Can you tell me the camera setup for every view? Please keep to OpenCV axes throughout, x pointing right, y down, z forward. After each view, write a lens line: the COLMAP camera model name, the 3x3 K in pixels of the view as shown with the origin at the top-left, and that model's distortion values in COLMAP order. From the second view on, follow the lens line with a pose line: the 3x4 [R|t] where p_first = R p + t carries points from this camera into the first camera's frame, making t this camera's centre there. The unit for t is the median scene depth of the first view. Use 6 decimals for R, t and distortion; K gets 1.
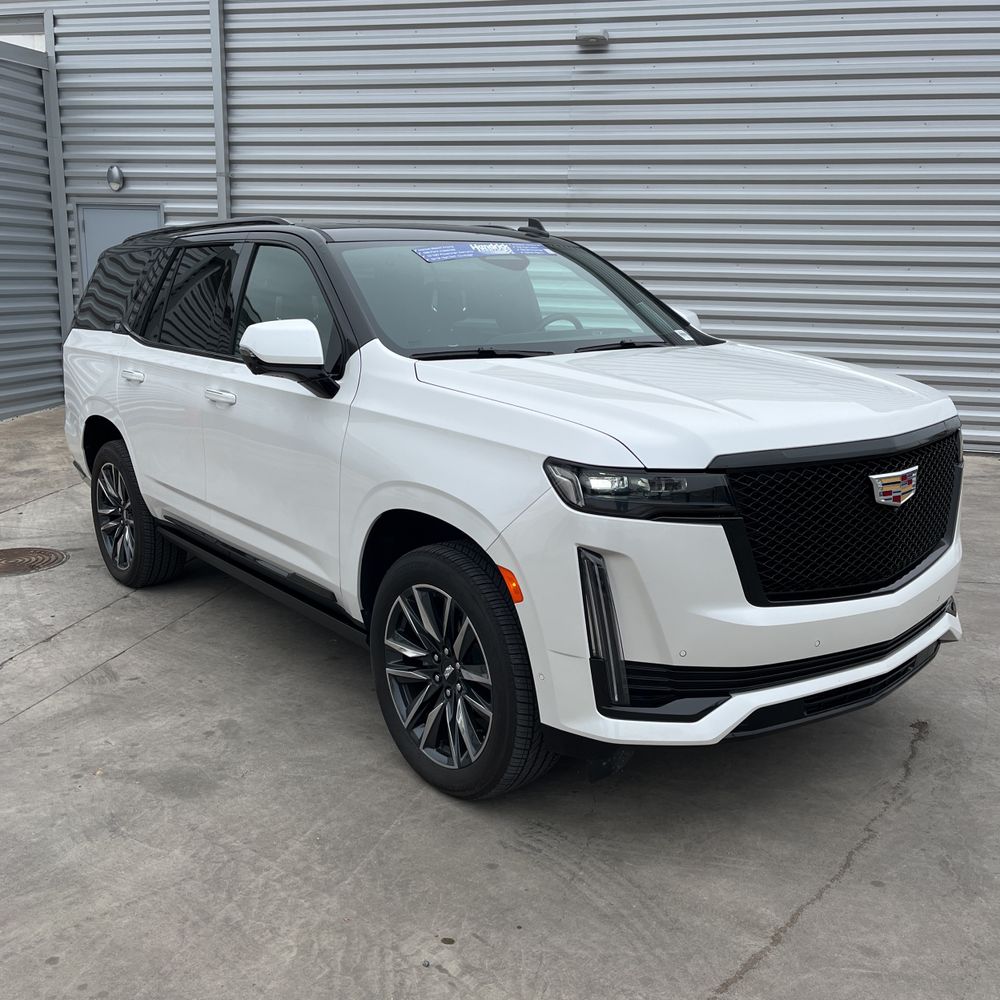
lens RADIAL K [[1029.9, 0, 497.7], [0, 1029.9, 497.0], [0, 0, 1]] dist [0.027237, 0.000000]
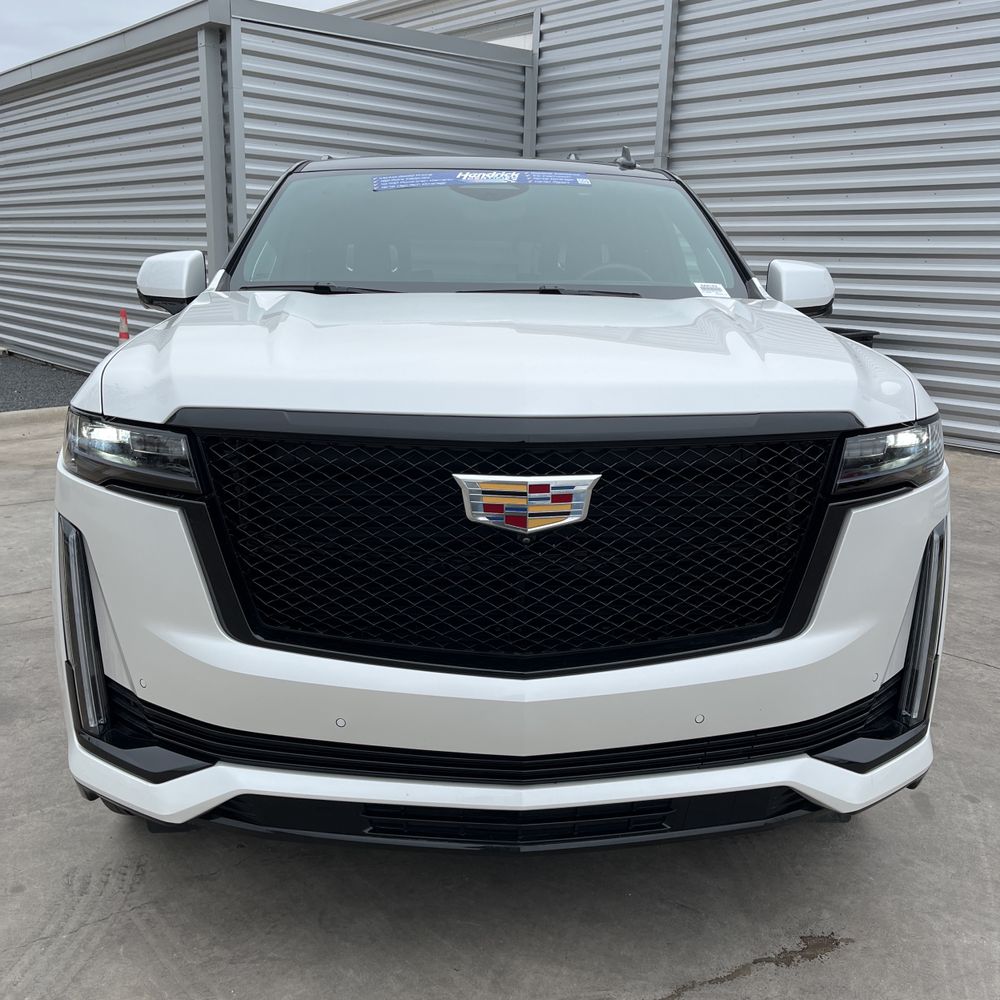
lens RADIAL K [[1029.9, 0, 500.7], [0, 1029.9, 502.1], [0, 0, 1]] dist [0.027237, 0.000000]
pose [[0.810380, 0.133997, -0.570376, 0.203053], [-0.137664, 0.989790, 0.036938, -0.008397], [0.569502, 0.048586, 0.820553, 0.145404]]
